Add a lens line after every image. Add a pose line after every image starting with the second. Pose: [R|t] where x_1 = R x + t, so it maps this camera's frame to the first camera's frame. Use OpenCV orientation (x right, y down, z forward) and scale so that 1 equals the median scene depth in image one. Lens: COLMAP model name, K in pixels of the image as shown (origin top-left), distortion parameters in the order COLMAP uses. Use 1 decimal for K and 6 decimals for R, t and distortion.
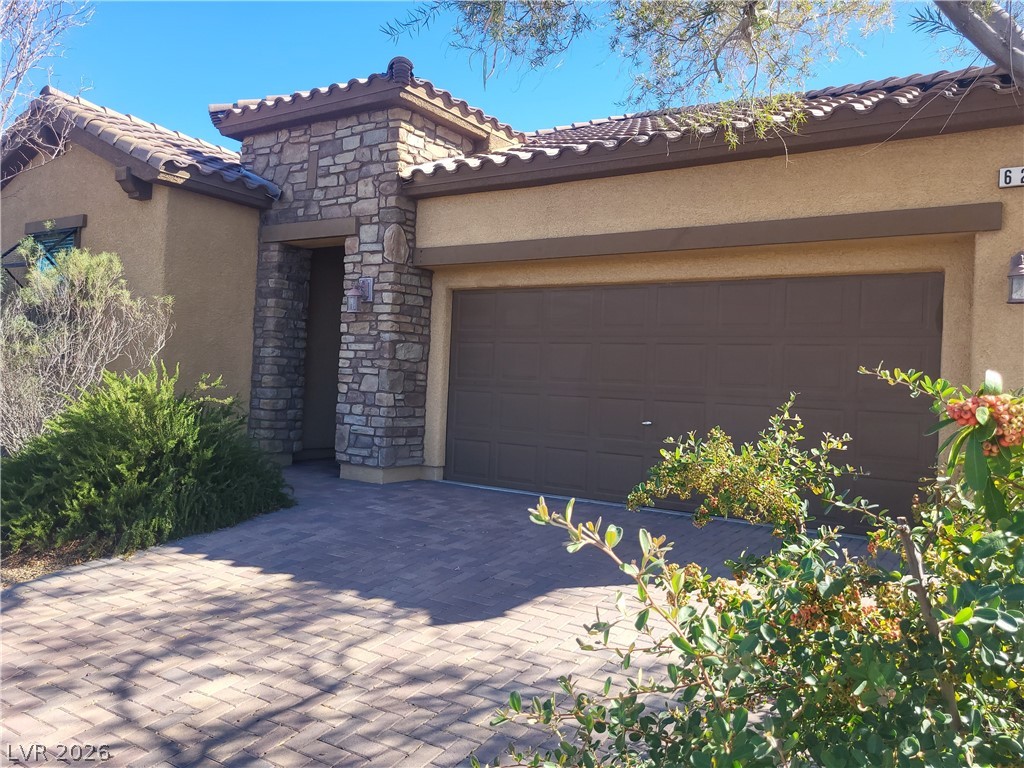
lens RADIAL K [[788.3, 0, 509.3], [0, 788.3, 365.4], [0, 0, 1]] dist [0.030920, -0.005835]
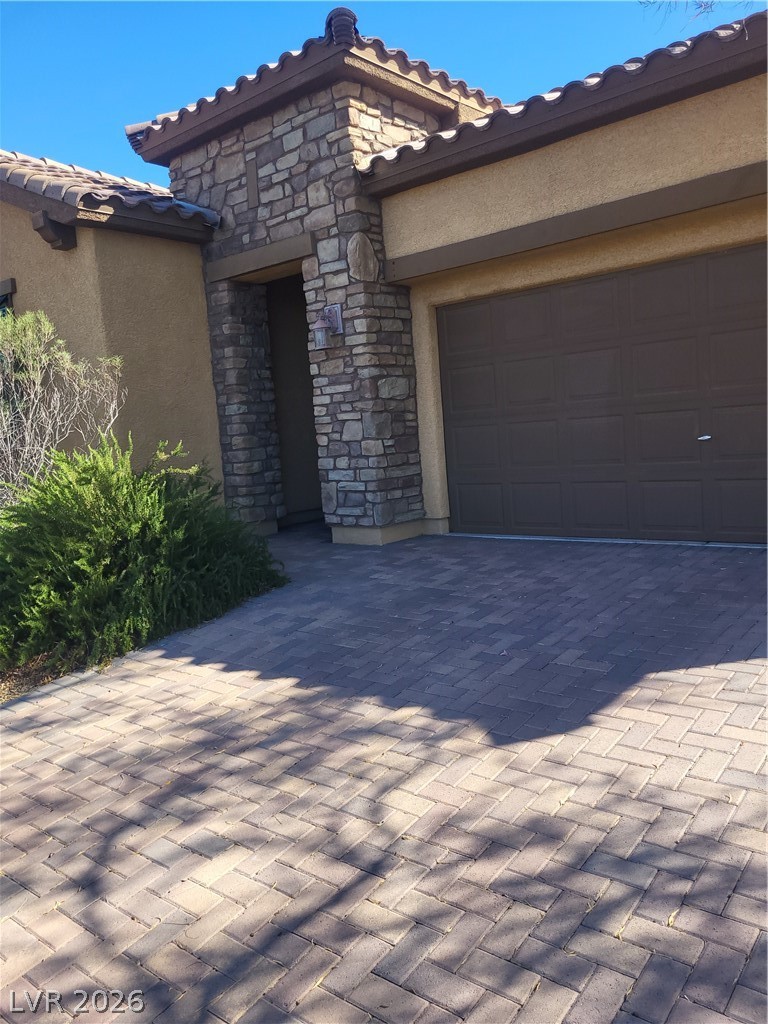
lens RADIAL K [[788.3, 0, 384.0], [0, 788.3, 512.0], [0, 0, 1]] dist [0.030920, -0.005835]
pose [[0.985462, -0.105653, -0.133050, -0.041901], [0.122256, 0.984784, 0.123506, 0.008470], [0.117977, -0.137977, 0.983384, 0.164802]]
